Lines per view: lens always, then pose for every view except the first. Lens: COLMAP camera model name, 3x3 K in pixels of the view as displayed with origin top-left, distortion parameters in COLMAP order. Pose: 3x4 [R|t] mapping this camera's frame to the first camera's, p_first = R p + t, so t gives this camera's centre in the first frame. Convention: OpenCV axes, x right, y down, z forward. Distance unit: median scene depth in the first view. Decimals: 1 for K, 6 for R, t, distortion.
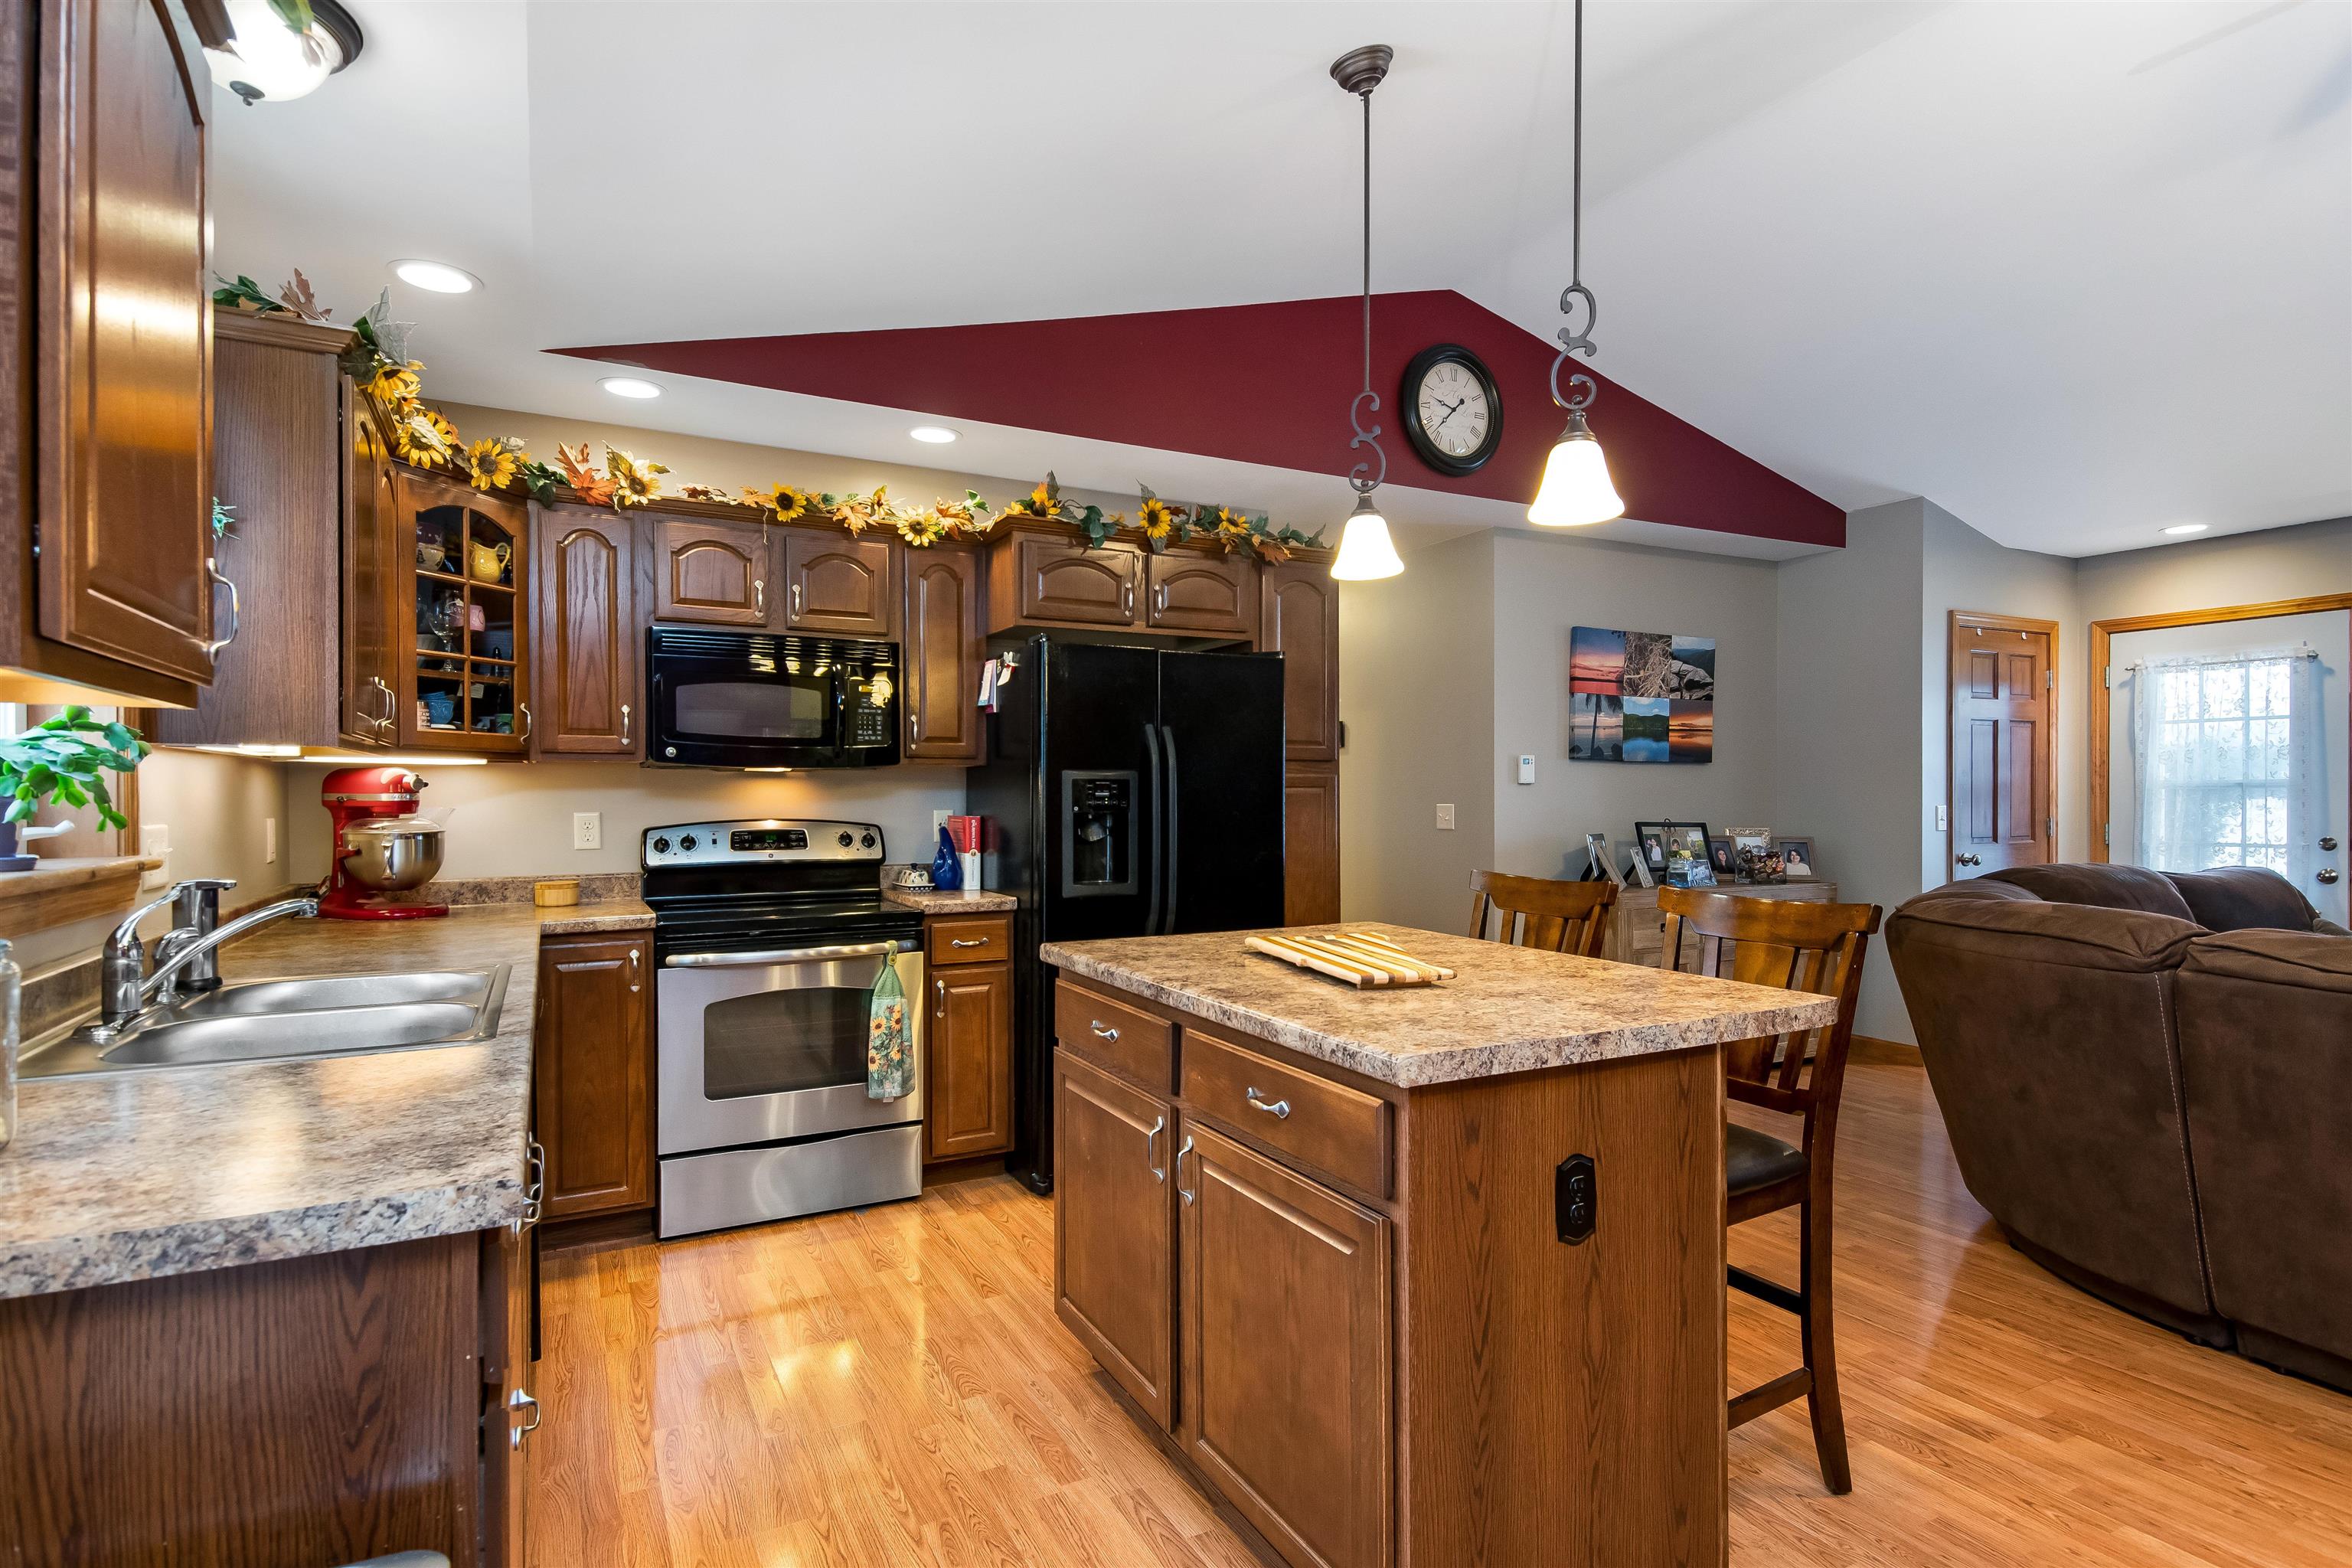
lens RADIAL K [[1167.1, 0, 1202.6], [0, 1167.1, 807.9], [0, 0, 1]] dist [0.020924, -0.000205]
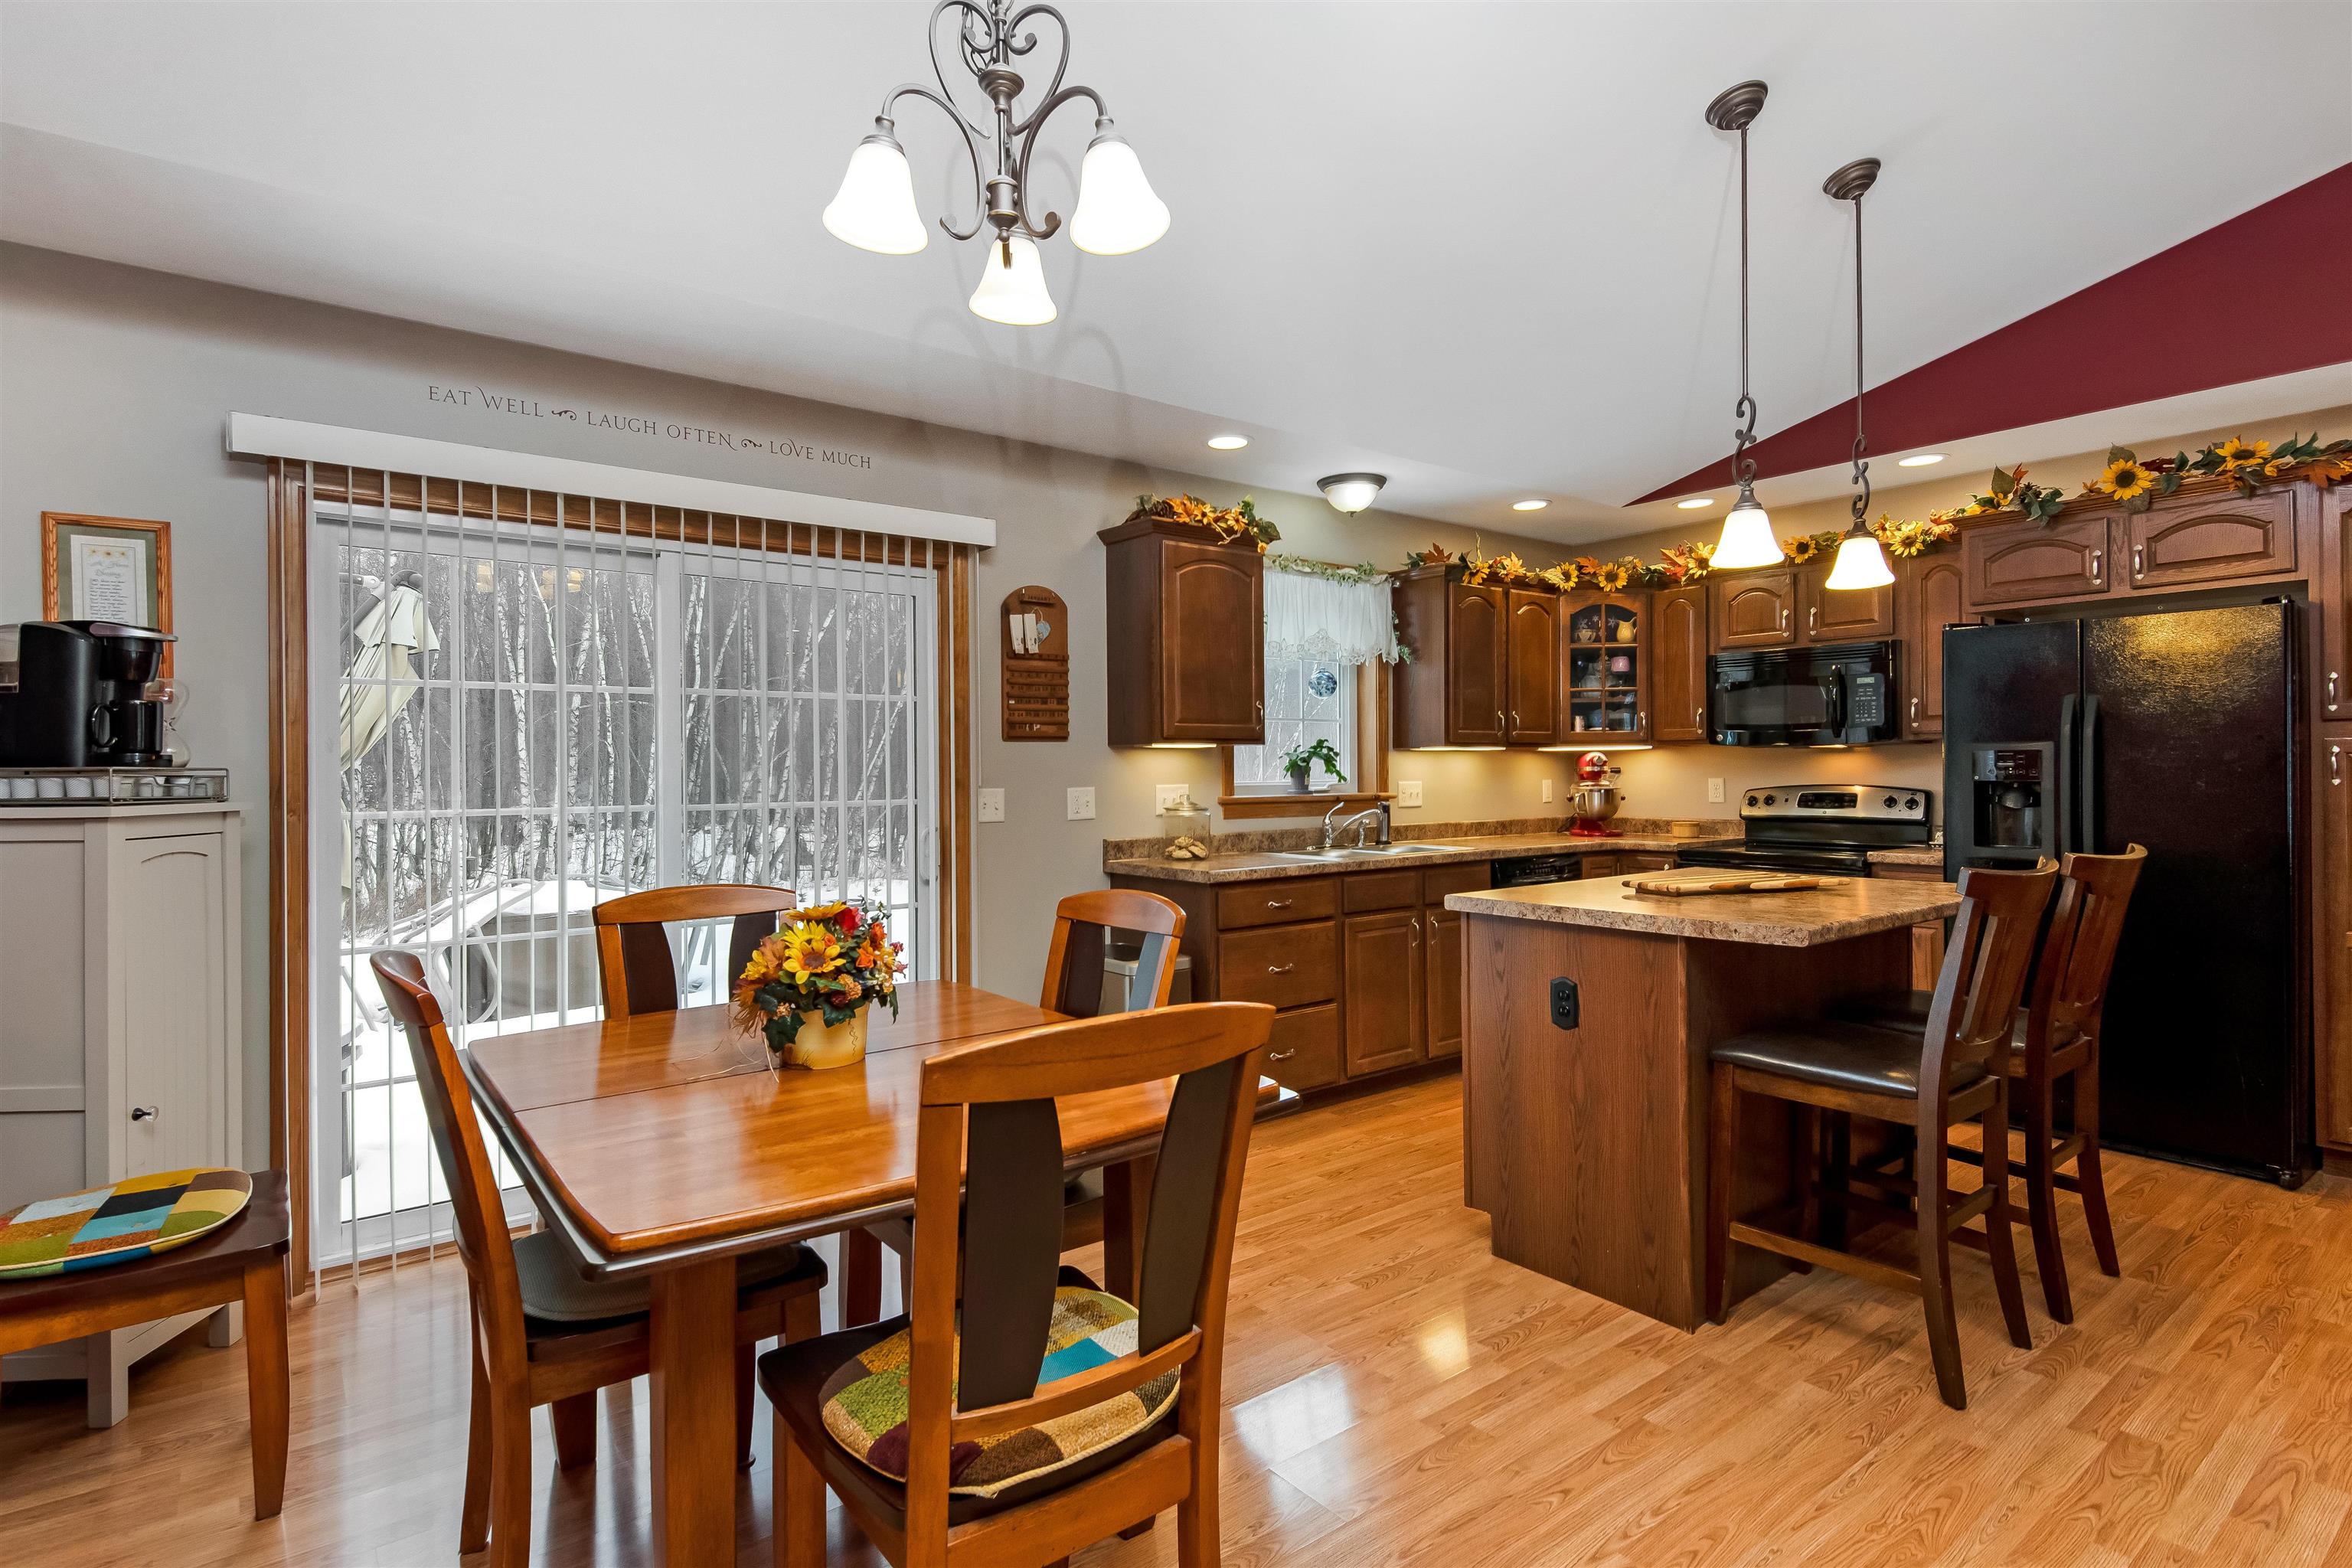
lens RADIAL K [[1166.9, 0, 1151.5], [0, 1166.9, 779.0], [0, 0, 1]] dist [-0.000221, -0.000176]
pose [[0.151763, 0.007629, -0.988387, 0.849510], [-0.003628, 0.999968, 0.007161, -0.003290], [0.988410, 0.002499, 0.151786, 0.060026]]
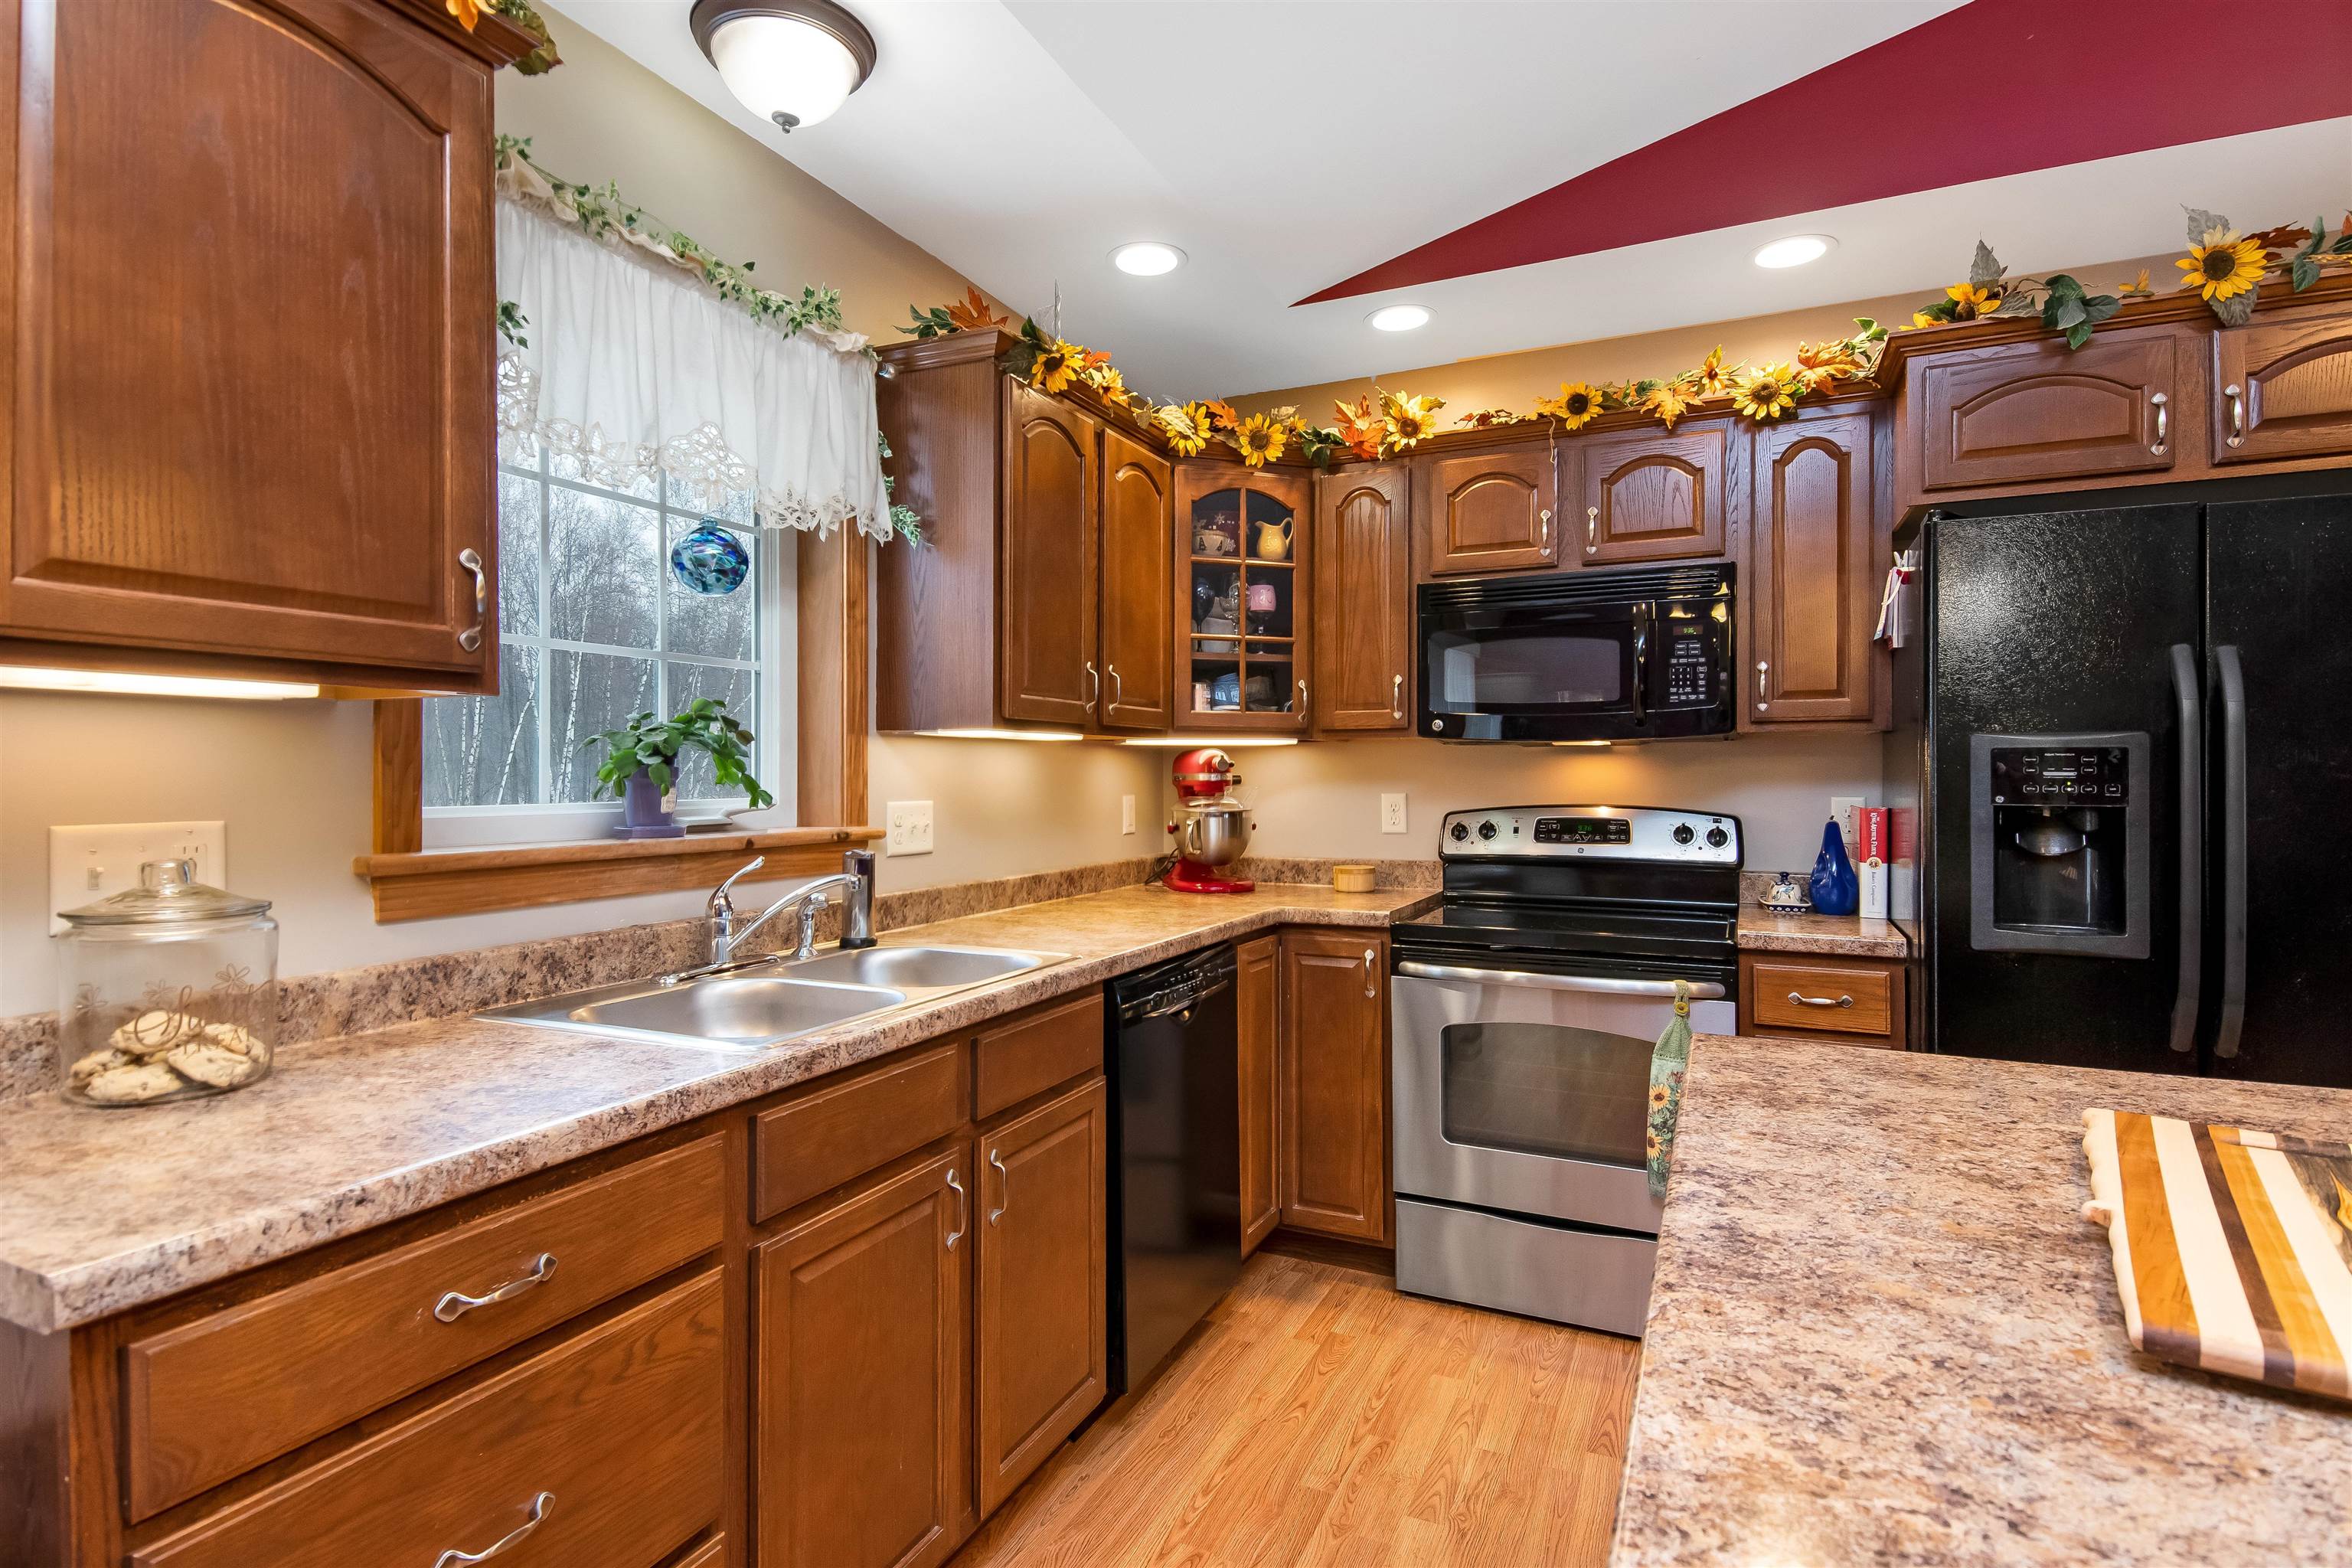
lens RADIAL K [[1183.1, 0, 1162.5], [0, 1183.1, 772.7], [0, 0, 1]] dist [0.047609, -0.029996]
pose [[0.590407, 0.000065, -0.807105, 0.127516], [-0.009774, 0.999927, -0.007069, -0.004291], [0.807046, 0.012062, 0.590365, 0.299944]]
